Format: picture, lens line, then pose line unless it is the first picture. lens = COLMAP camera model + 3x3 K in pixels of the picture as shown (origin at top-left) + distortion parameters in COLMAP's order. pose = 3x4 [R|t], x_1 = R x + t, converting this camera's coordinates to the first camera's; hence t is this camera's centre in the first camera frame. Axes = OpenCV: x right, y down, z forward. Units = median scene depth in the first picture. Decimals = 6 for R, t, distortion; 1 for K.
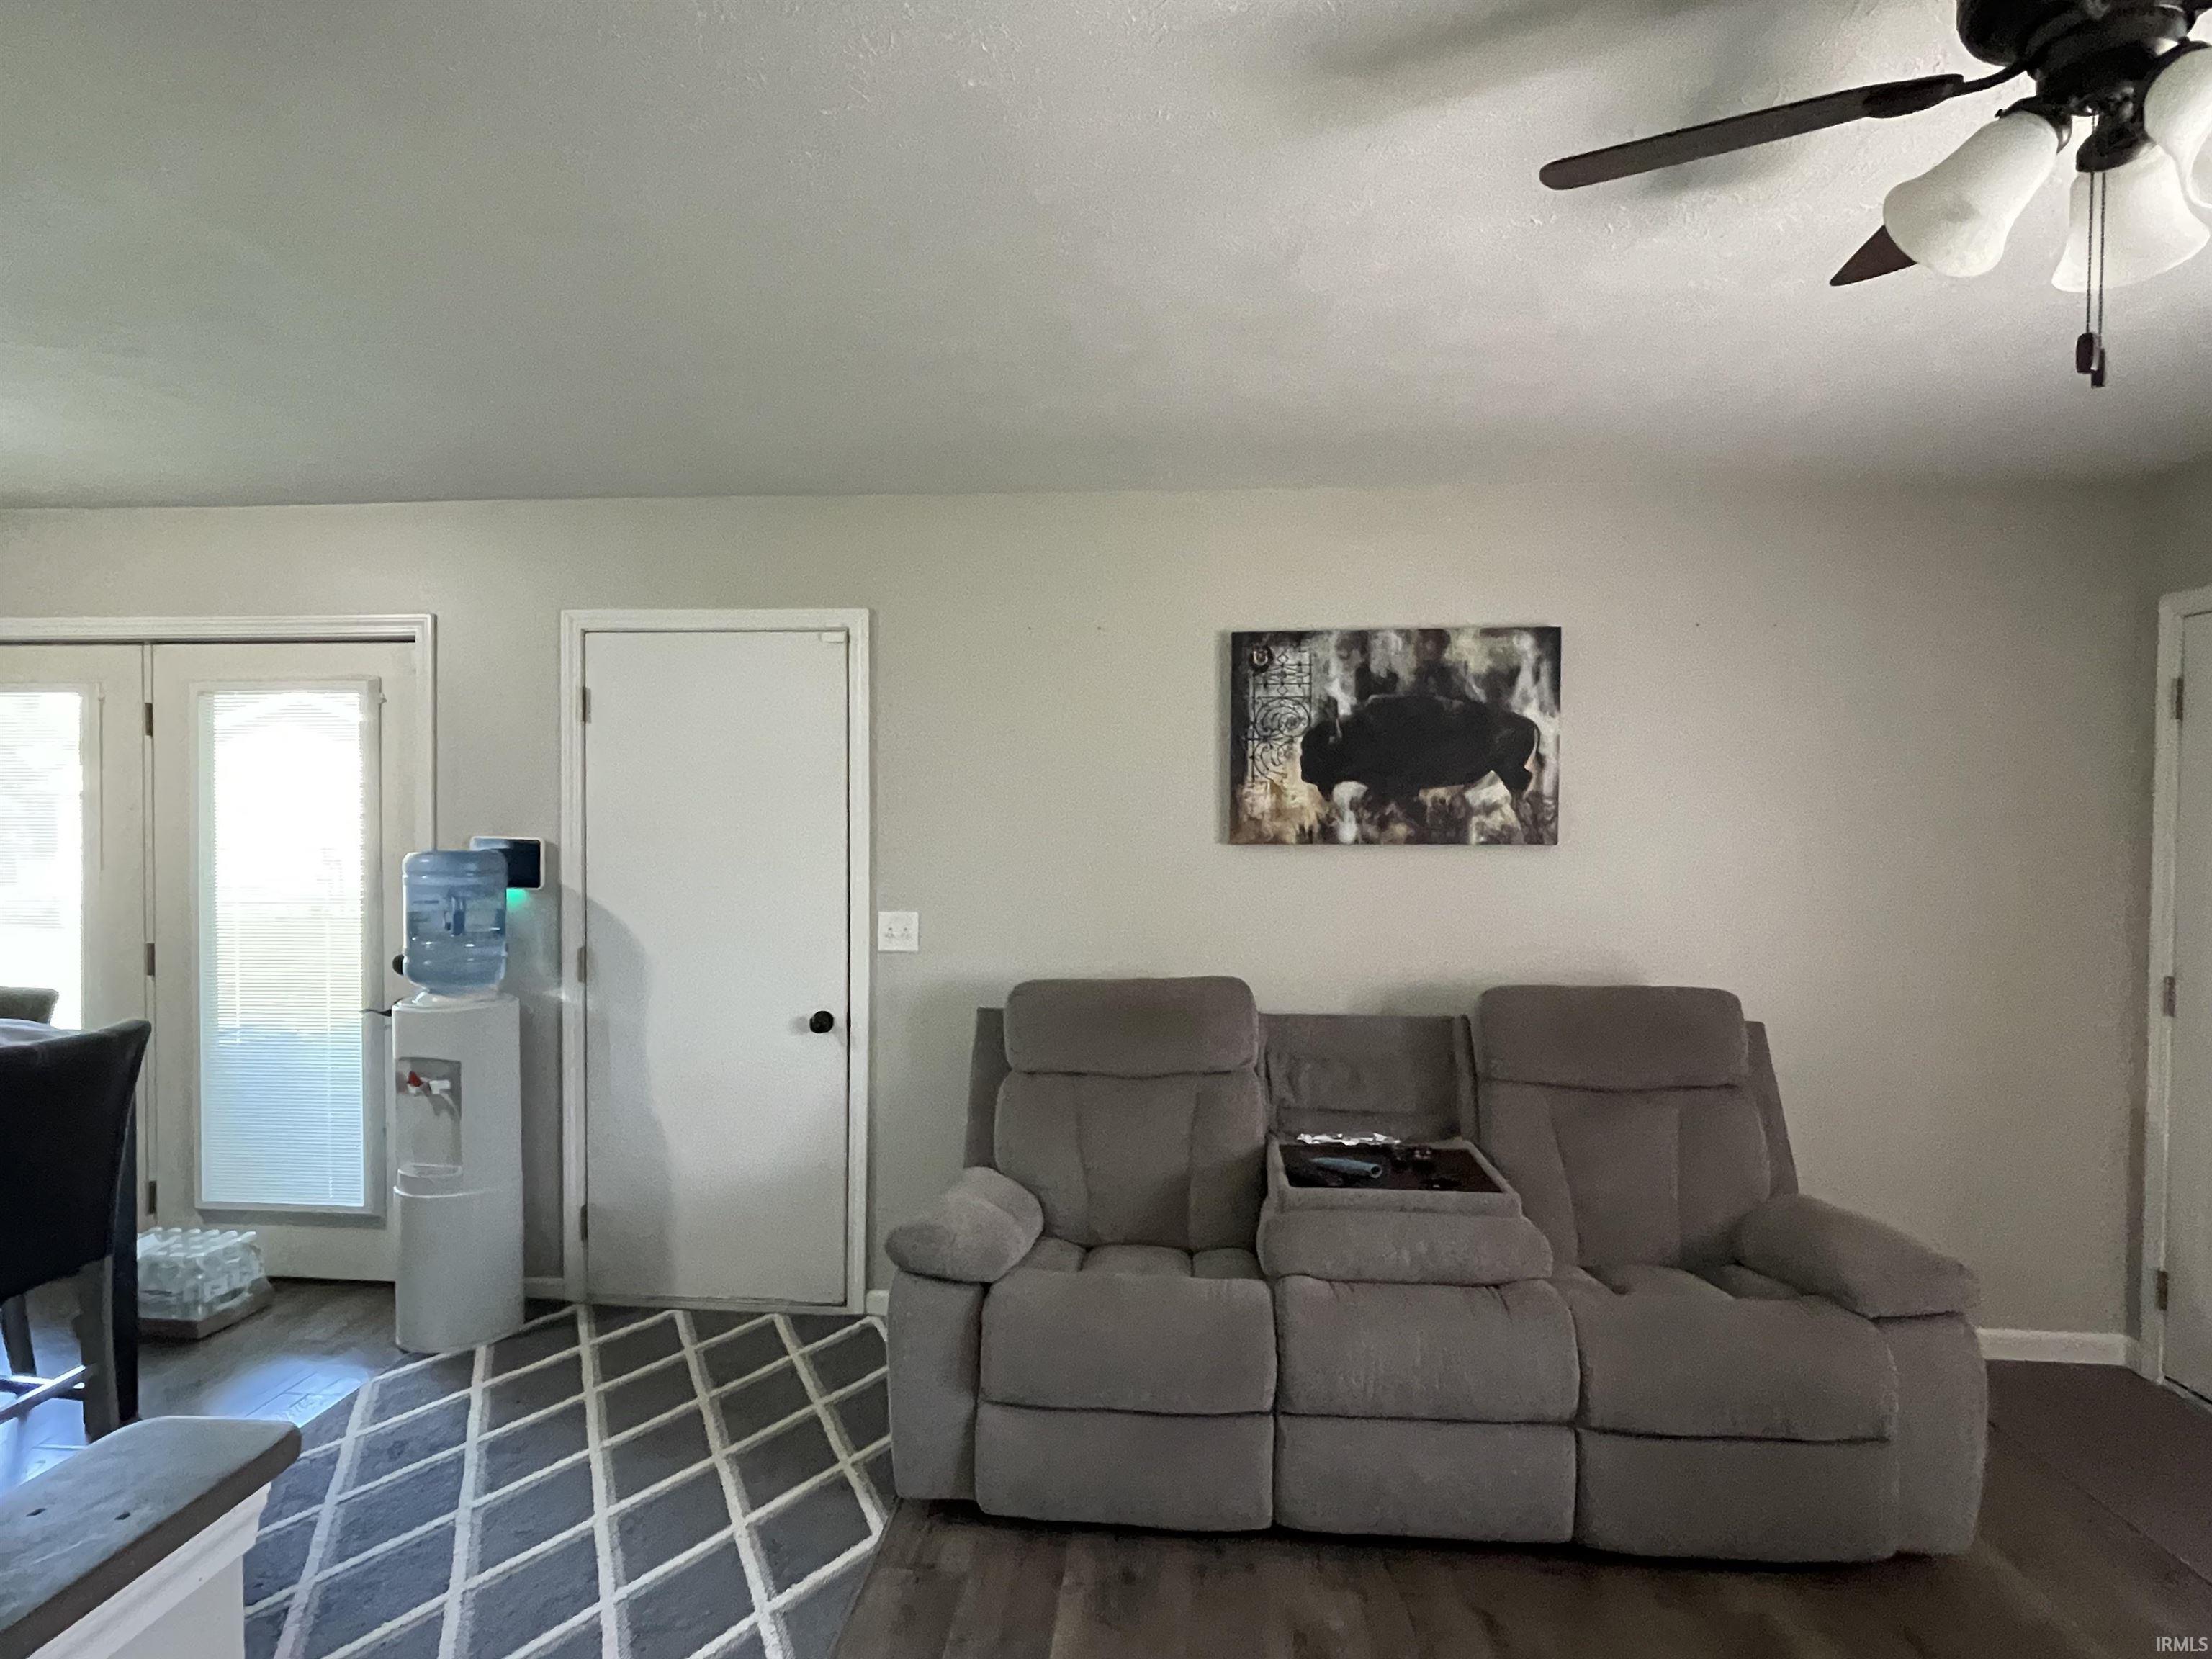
lens RADIAL K [[1208.3, 0, 1106.0], [0, 1208.3, 829.5], [0, 0, 1]] dist [0.020323, -0.018147]
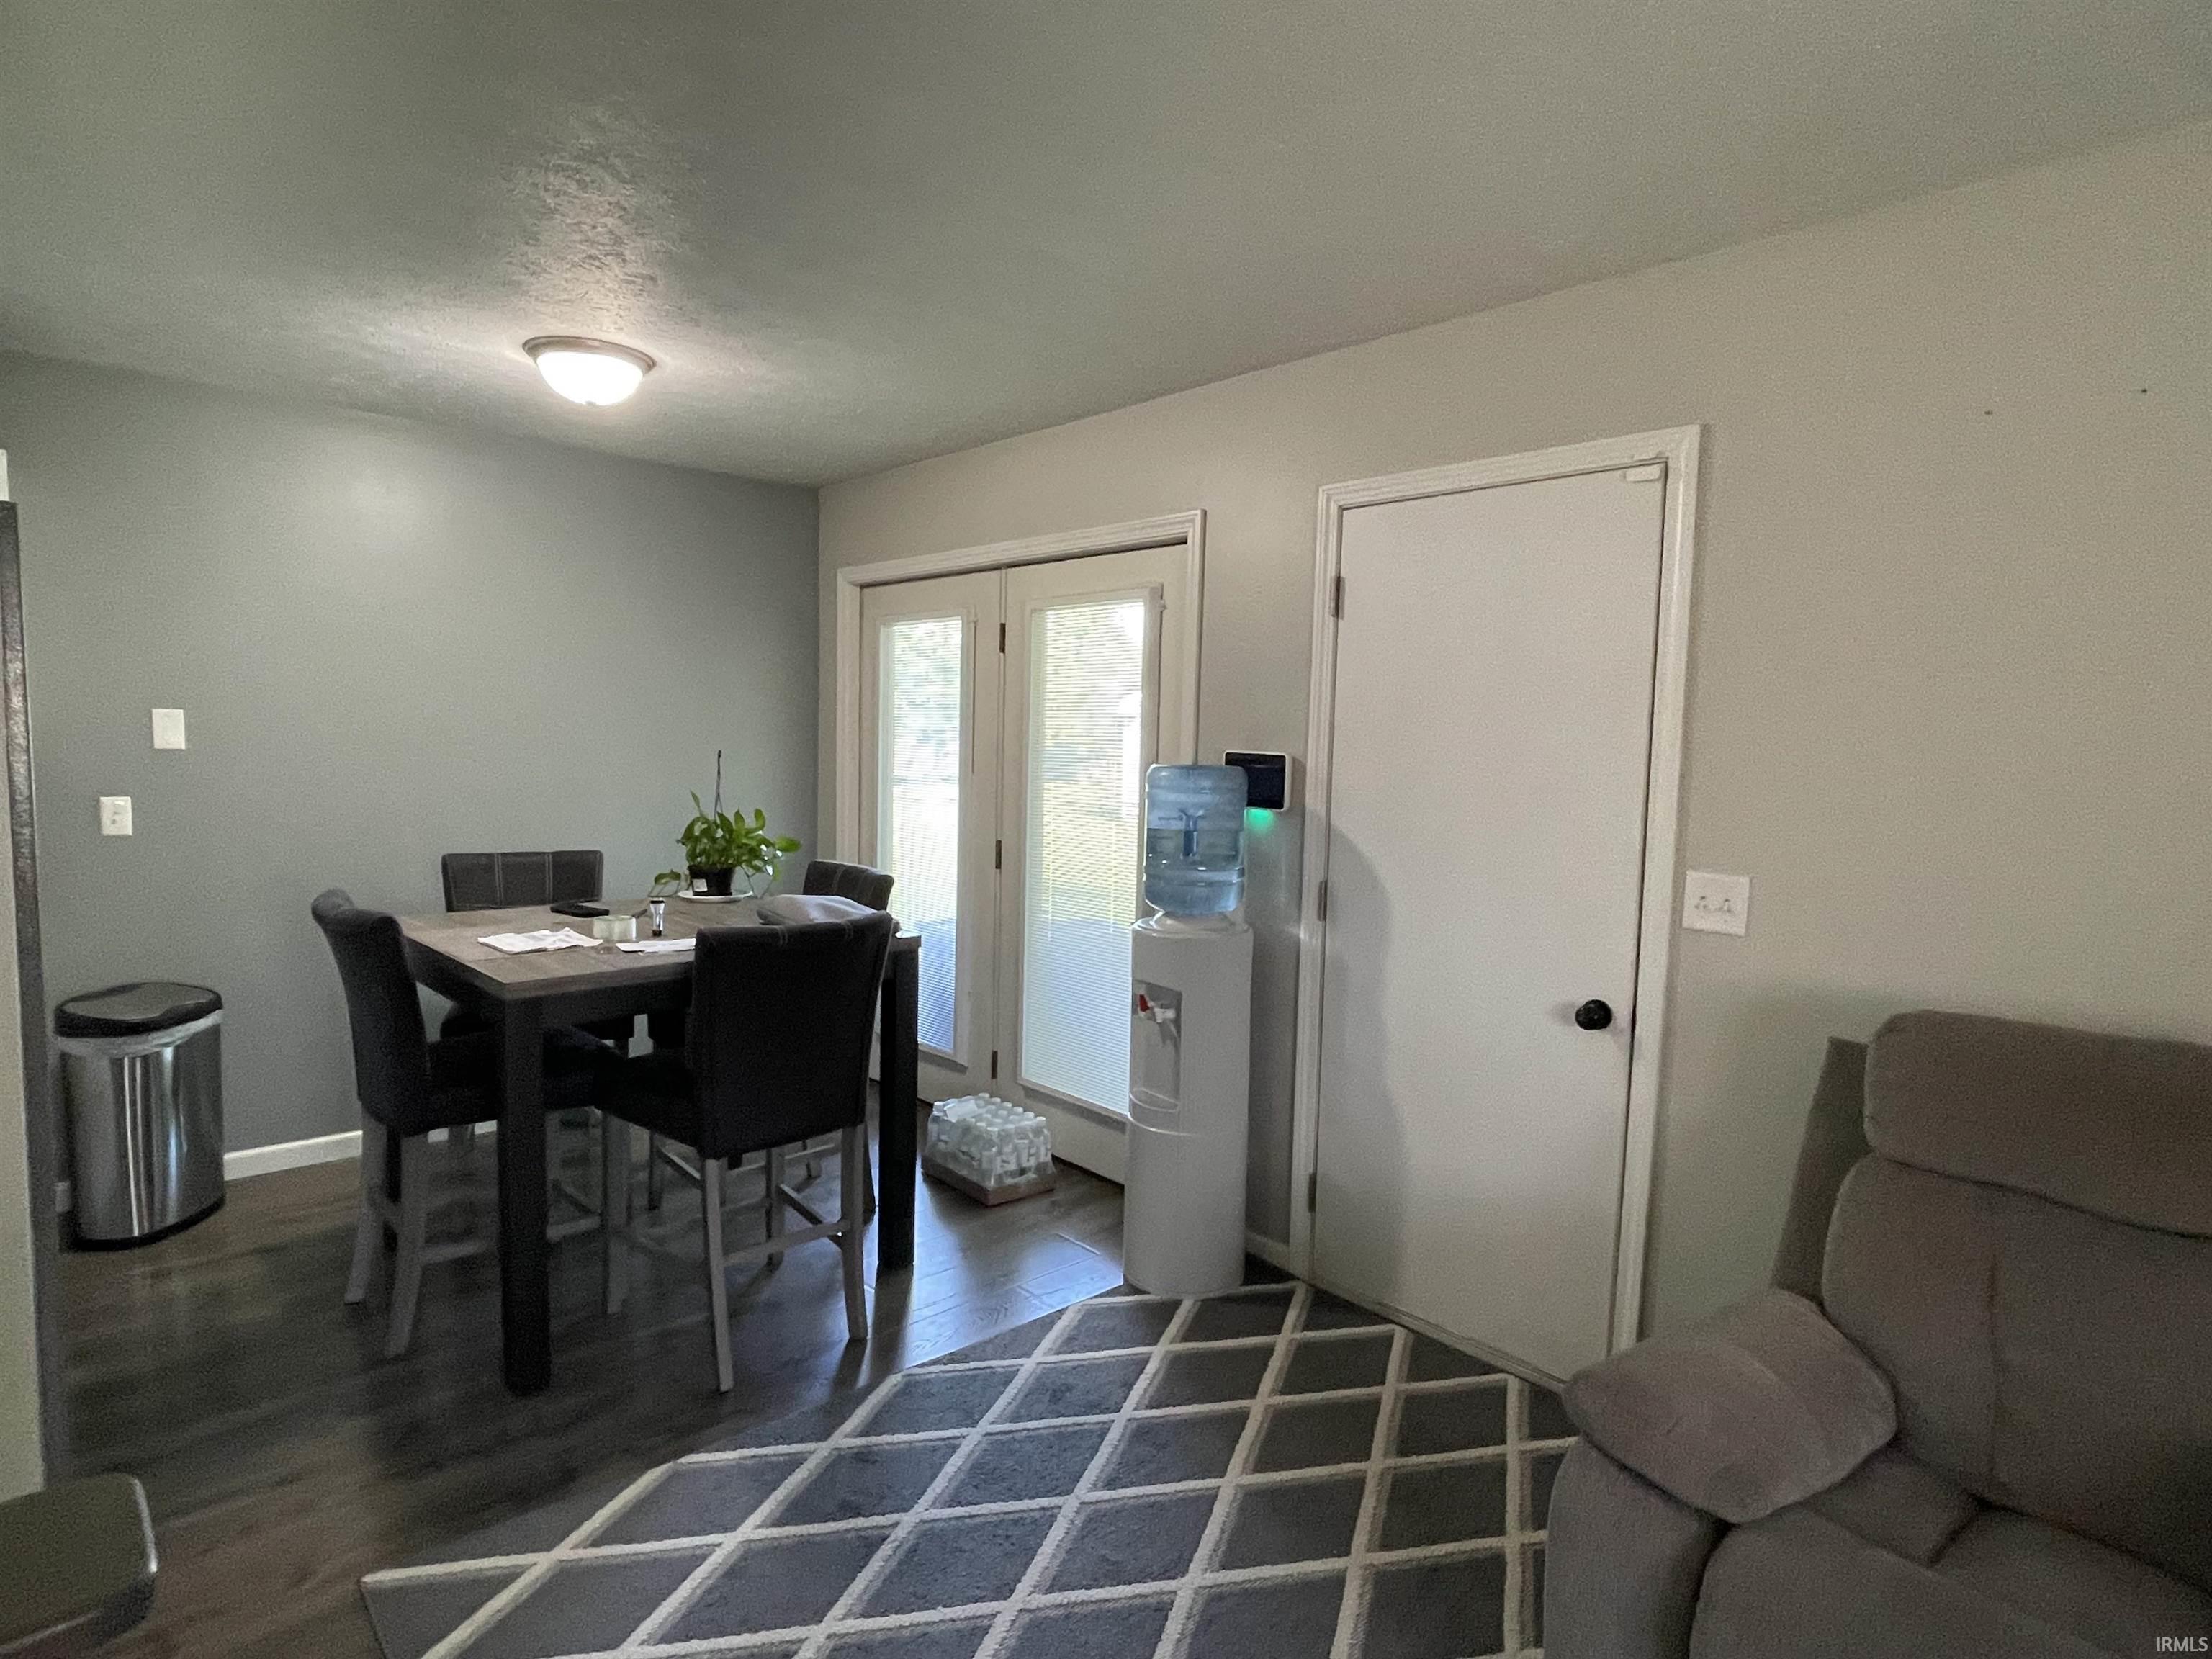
lens RADIAL K [[1208.3, 0, 1106.0], [0, 1208.3, 829.5], [0, 0, 1]] dist [0.020323, -0.018147]
pose [[0.711017, 0.066316, -0.700041, 0.062205], [-0.019113, 0.996998, 0.075034, -0.001001], [0.702915, -0.039970, 0.710150, 0.296917]]
